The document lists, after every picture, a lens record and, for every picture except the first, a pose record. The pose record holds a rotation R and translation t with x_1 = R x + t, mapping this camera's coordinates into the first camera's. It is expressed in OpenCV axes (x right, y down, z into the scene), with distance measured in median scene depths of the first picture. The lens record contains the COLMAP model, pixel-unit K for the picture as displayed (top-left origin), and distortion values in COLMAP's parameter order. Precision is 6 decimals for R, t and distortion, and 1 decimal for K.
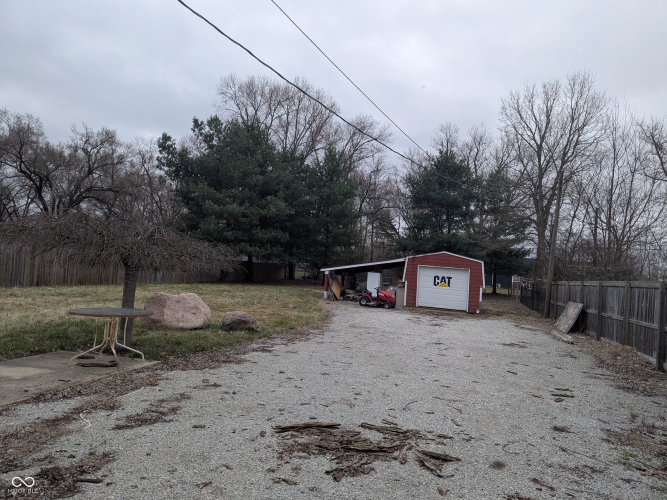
lens RADIAL K [[469.8, 0, 328.6], [0, 469.8, 241.8], [0, 0, 1]] dist [0.077743, -0.061263]
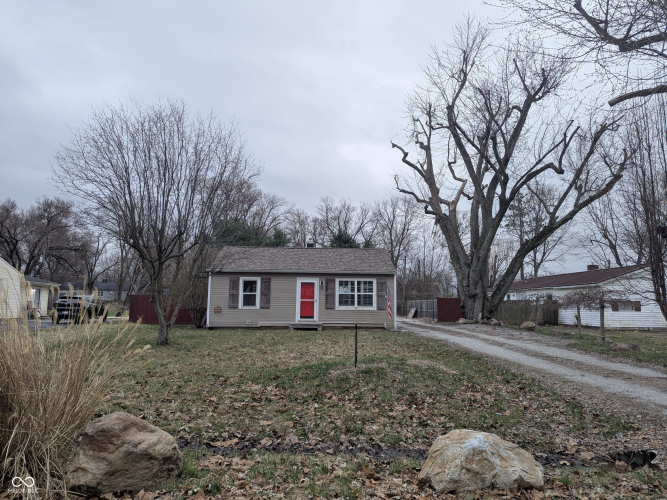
lens RADIAL K [[469.8, 0, 328.6], [0, 469.8, 241.8], [0, 0, 1]] dist [0.077743, -0.061263]
pose [[0.948086, -0.010060, 0.317856, -0.456509], [0.028635, 0.998140, -0.053819, -0.070354], [-0.316723, 0.060126, 0.946610, -0.816691]]
